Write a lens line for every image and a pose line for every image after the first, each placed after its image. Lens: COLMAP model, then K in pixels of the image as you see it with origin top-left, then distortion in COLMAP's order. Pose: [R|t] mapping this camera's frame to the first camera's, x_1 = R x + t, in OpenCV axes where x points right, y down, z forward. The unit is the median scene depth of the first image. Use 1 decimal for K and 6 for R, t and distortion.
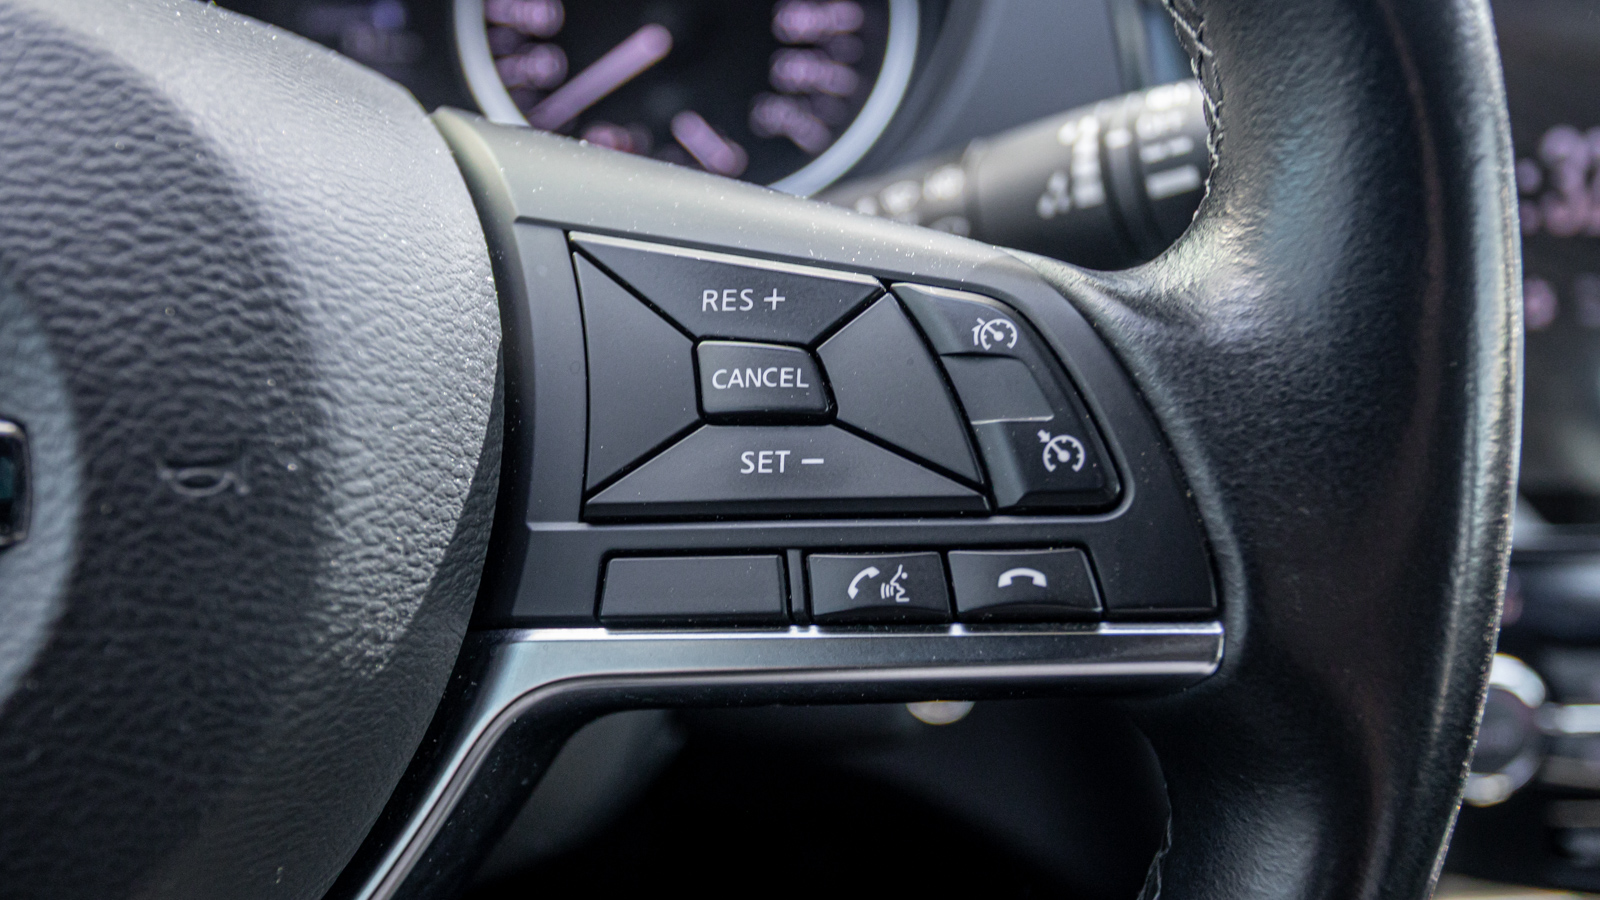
lens RADIAL K [[1509.6, 0, 812.4], [0, 1509.6, 458.6], [0, 0, 1]] dist [0.008852, 0.000000]
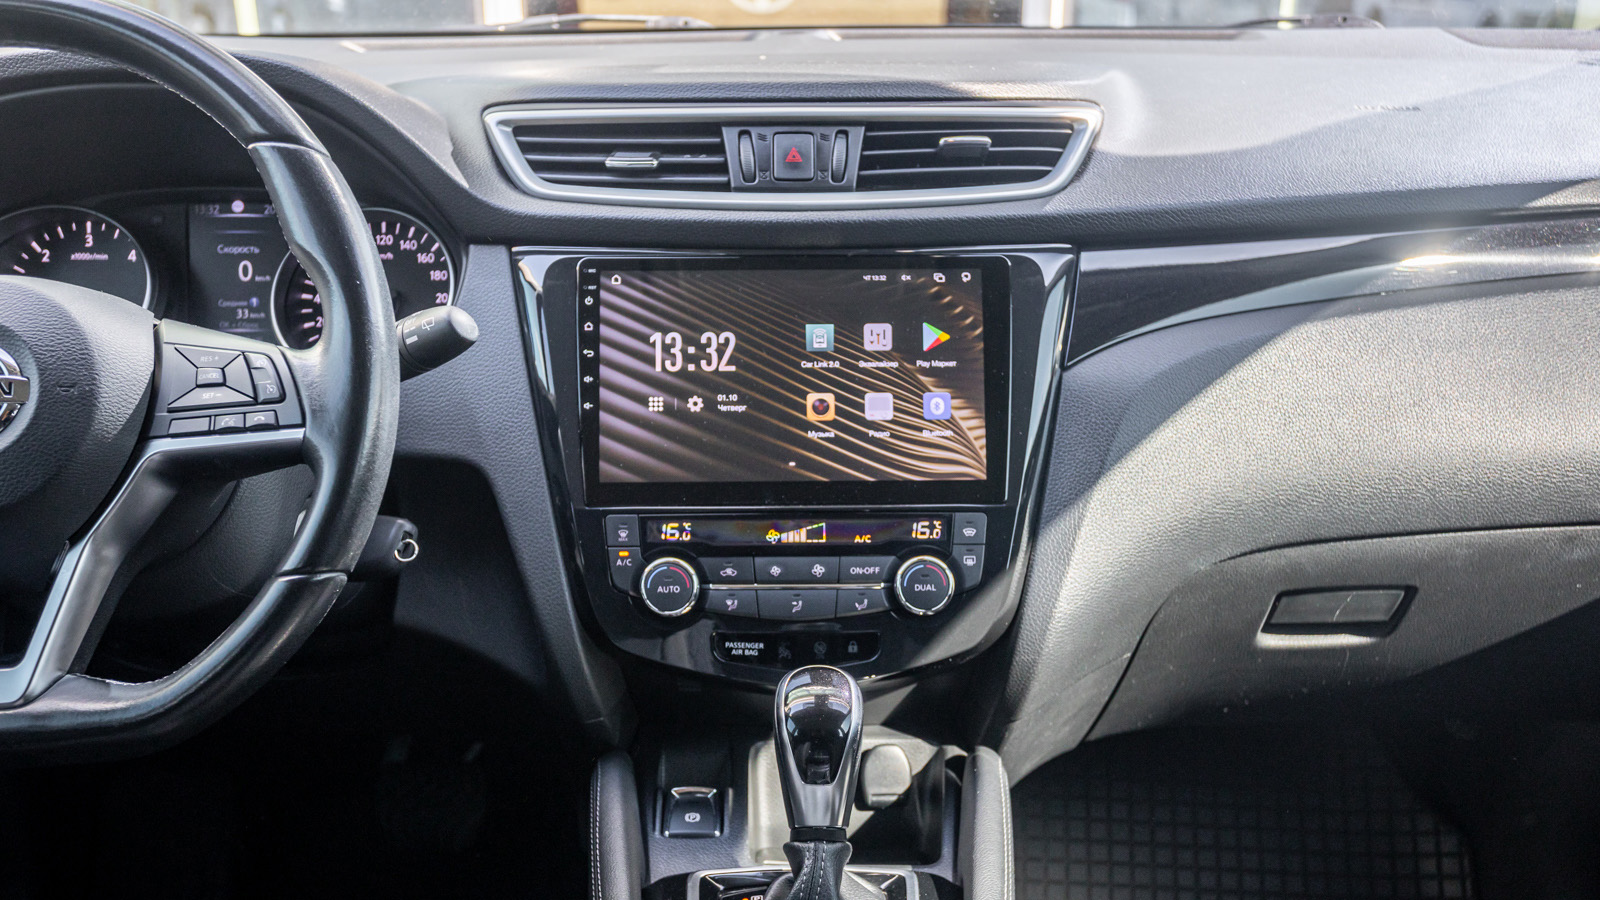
lens RADIAL K [[1439.3, 0, 784.5], [0, 1439.3, 543.0], [0, 0, 1]] dist [-0.010576, 0.046201]
pose [[0.997148, -0.009122, -0.074913, 1.773789], [-0.000082, 0.992536, -0.121950, 0.855375], [0.075466, 0.121608, 0.989705, -2.624869]]
